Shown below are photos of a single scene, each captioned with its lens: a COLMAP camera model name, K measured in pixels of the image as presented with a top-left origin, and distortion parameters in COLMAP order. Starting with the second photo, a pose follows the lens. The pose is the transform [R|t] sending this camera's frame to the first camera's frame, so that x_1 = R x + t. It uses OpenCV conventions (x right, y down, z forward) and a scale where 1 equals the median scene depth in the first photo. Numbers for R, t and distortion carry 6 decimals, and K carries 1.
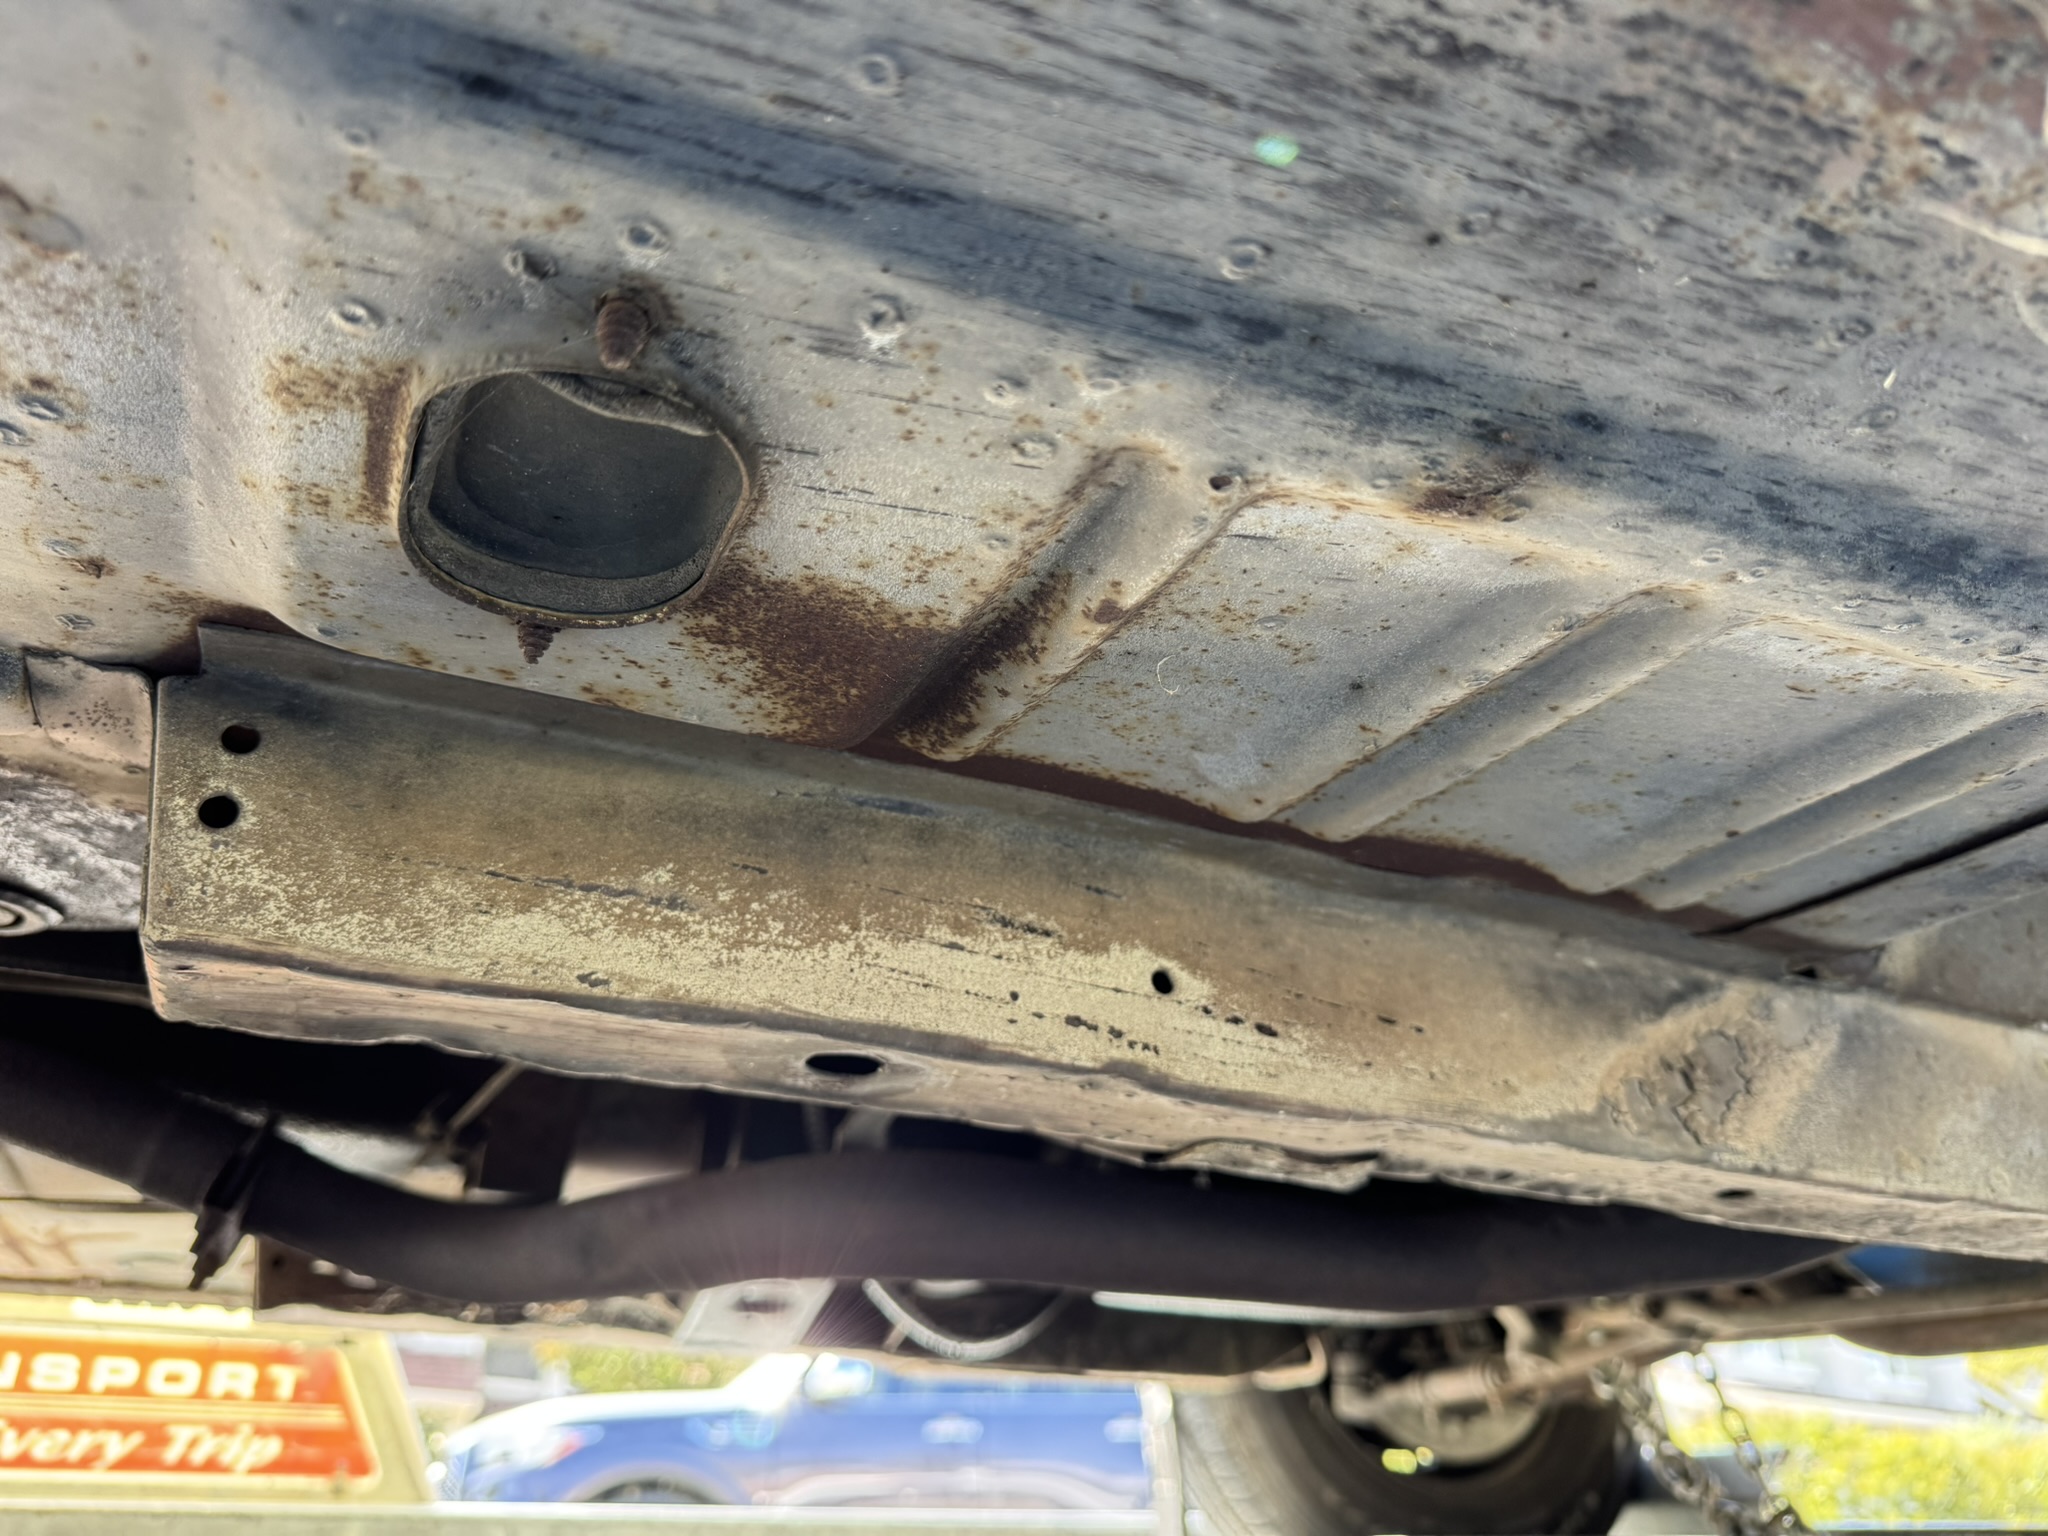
lens RADIAL K [[1449.1, 0, 1027.1], [0, 1449.1, 727.2], [0, 0, 1]] dist [0.036809, -0.052695]
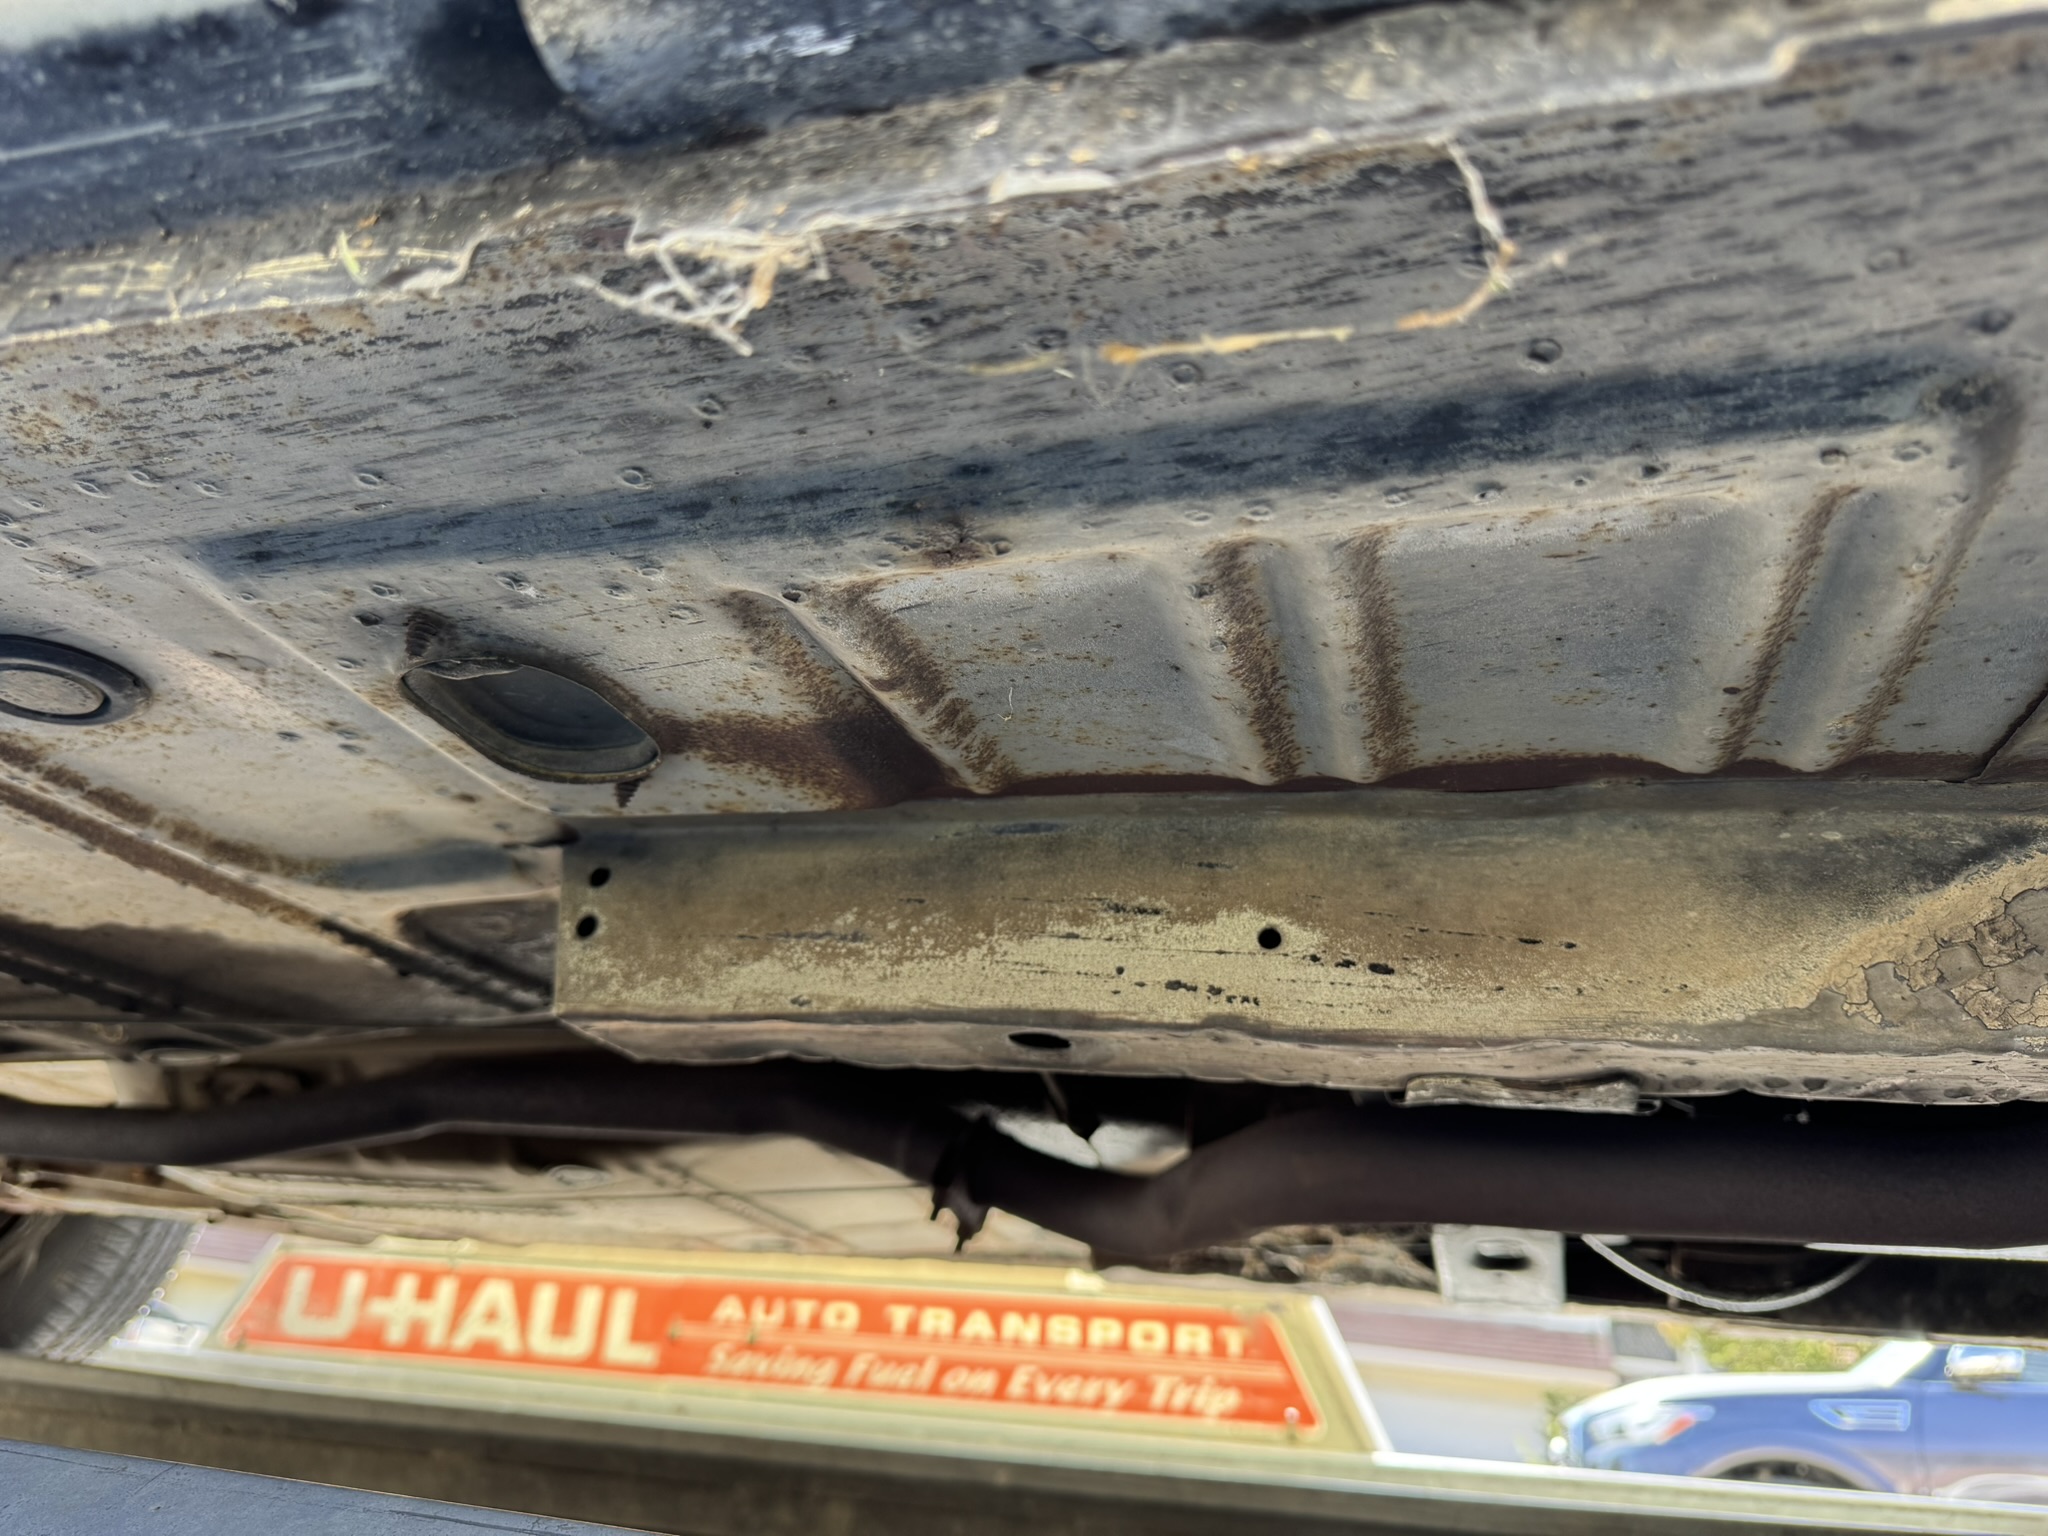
lens RADIAL K [[1474.3, 0, 997.9], [0, 1474.3, 791.1], [0, 0, 1]] dist [0.118689, -0.248882]
pose [[0.776419, -0.200070, -0.597617, 0.646338], [0.233305, 0.972147, -0.022346, 0.047531], [0.585442, -0.122077, 0.801470, 0.004412]]
